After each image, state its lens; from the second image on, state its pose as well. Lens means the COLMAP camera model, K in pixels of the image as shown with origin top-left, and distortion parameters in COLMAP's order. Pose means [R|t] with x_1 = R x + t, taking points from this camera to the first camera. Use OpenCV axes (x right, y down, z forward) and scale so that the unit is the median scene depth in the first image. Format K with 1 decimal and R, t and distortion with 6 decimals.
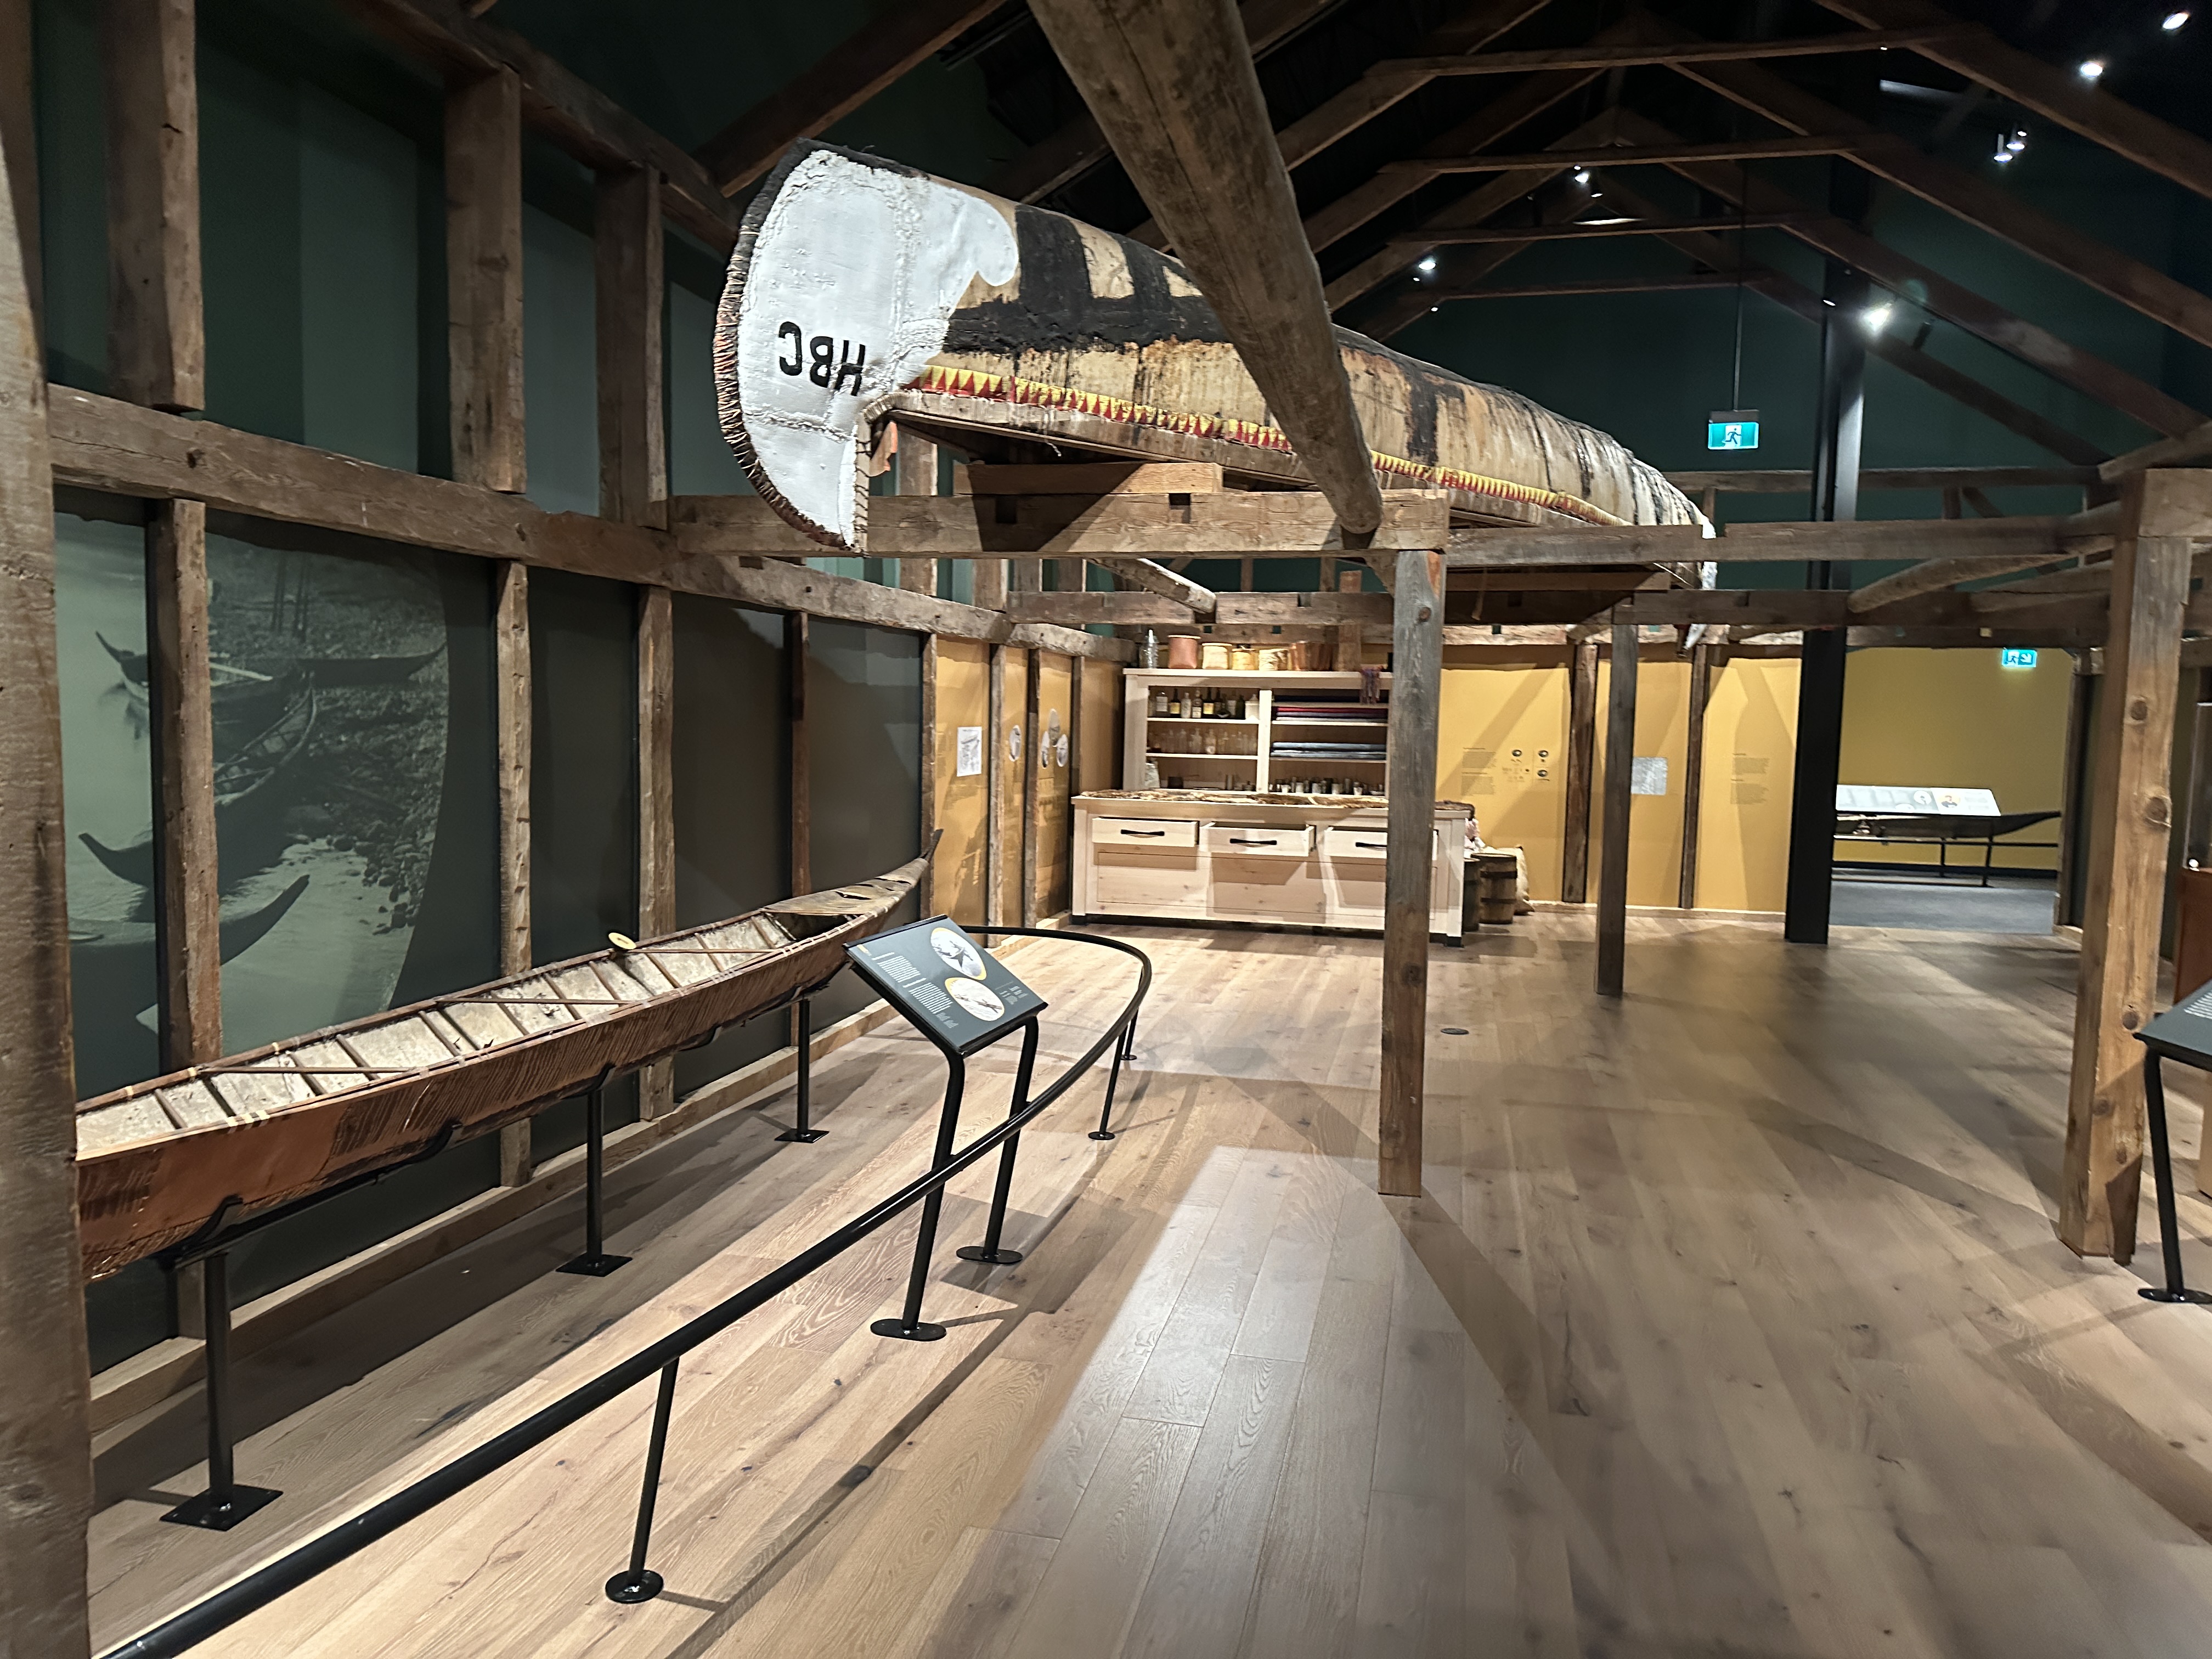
lens RADIAL K [[1526.7, 0, 1106.0], [0, 1526.7, 829.5], [0, 0, 1]] dist [0.051075, -0.049904]
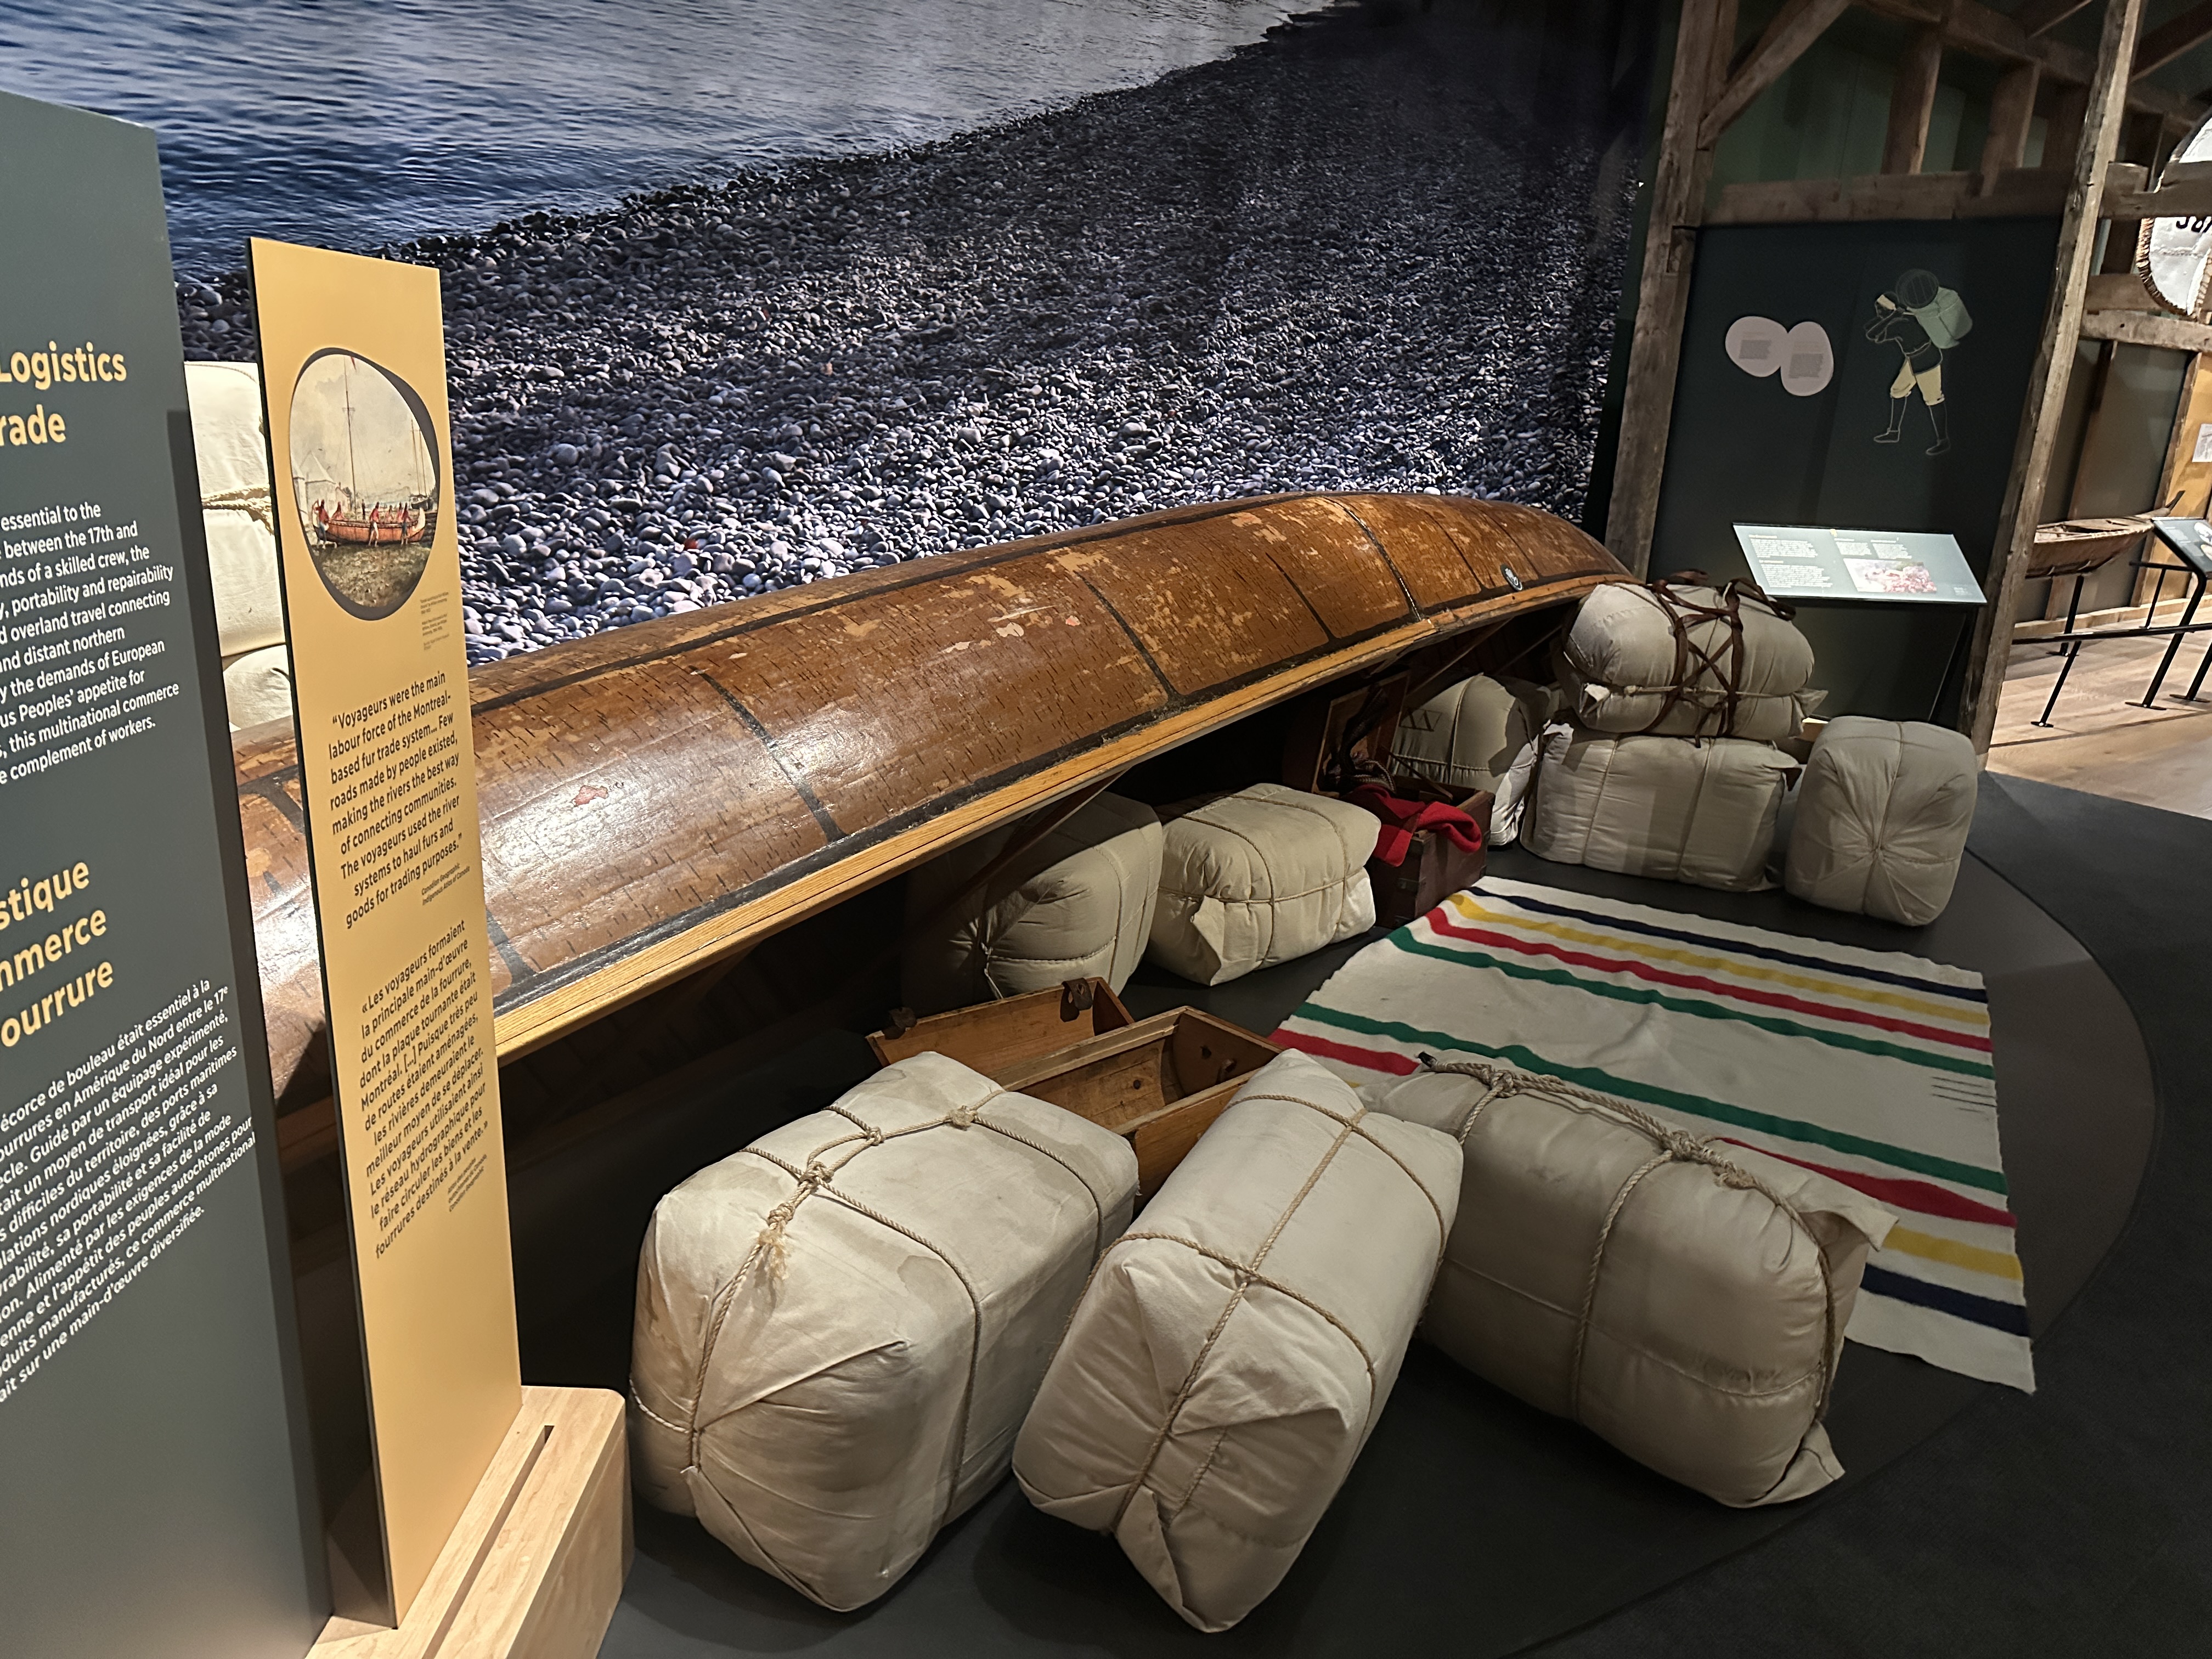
lens RADIAL K [[1526.7, 0, 1106.0], [0, 1526.7, 829.5], [0, 0, 1]] dist [0.051075, -0.049904]
pose [[0.786311, 0.198560, -0.585055, 0.015077], [-0.083421, 0.972399, 0.217902, 0.084901], [0.612174, -0.122532, 0.781172, -0.922056]]
